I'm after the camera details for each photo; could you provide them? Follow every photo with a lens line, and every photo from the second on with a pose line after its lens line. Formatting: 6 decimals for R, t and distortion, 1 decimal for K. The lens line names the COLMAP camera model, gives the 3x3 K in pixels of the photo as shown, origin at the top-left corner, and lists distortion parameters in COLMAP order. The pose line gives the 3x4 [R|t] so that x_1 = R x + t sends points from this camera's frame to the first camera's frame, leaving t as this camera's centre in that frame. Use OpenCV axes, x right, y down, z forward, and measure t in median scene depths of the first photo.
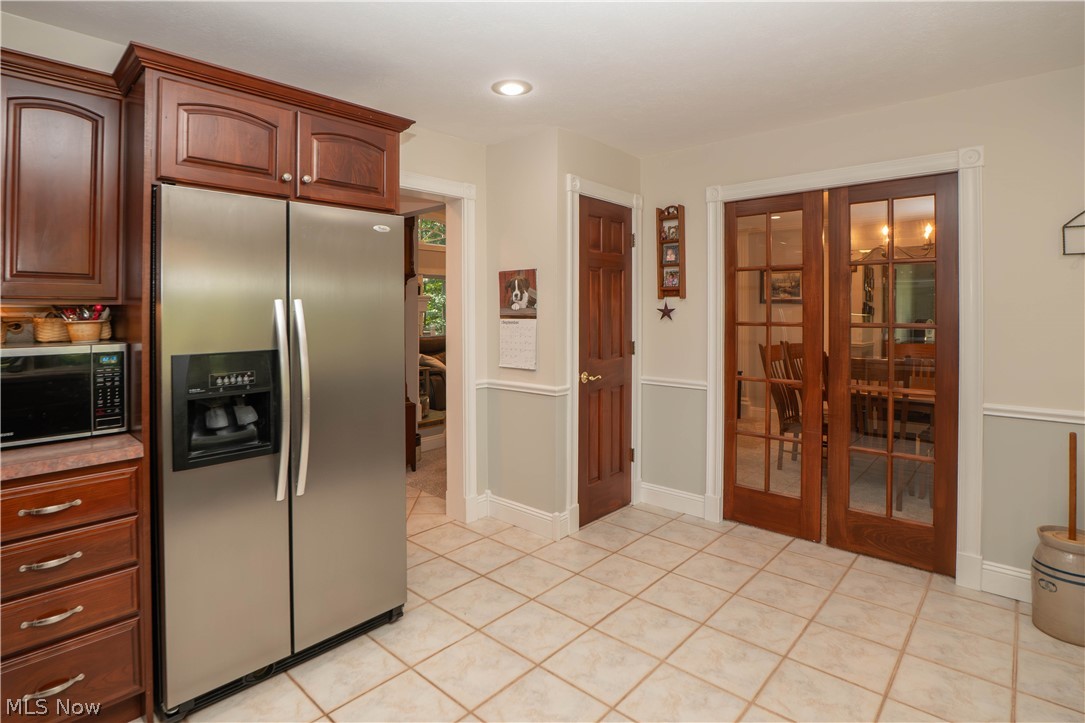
lens RADIAL K [[545.0, 0, 522.5], [0, 545.0, 309.7], [0, 0, 1]] dist [-0.042340, 0.009084]
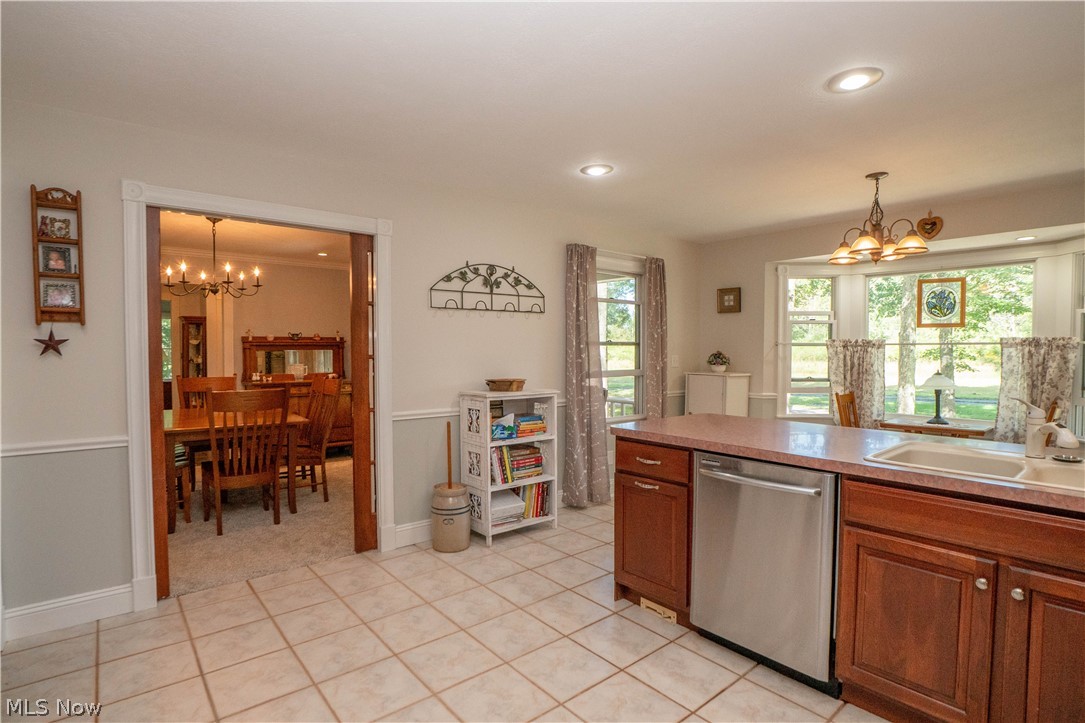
lens RADIAL K [[545.0, 0, 523.5], [0, 545.0, 367.4], [0, 0, 1]] dist [-0.042340, 0.009084]
pose [[0.129868, -0.037606, 0.990818, -0.366699], [-0.006136, 0.999231, 0.038730, 0.004153], [-0.991512, -0.011109, 0.129537, 0.385798]]
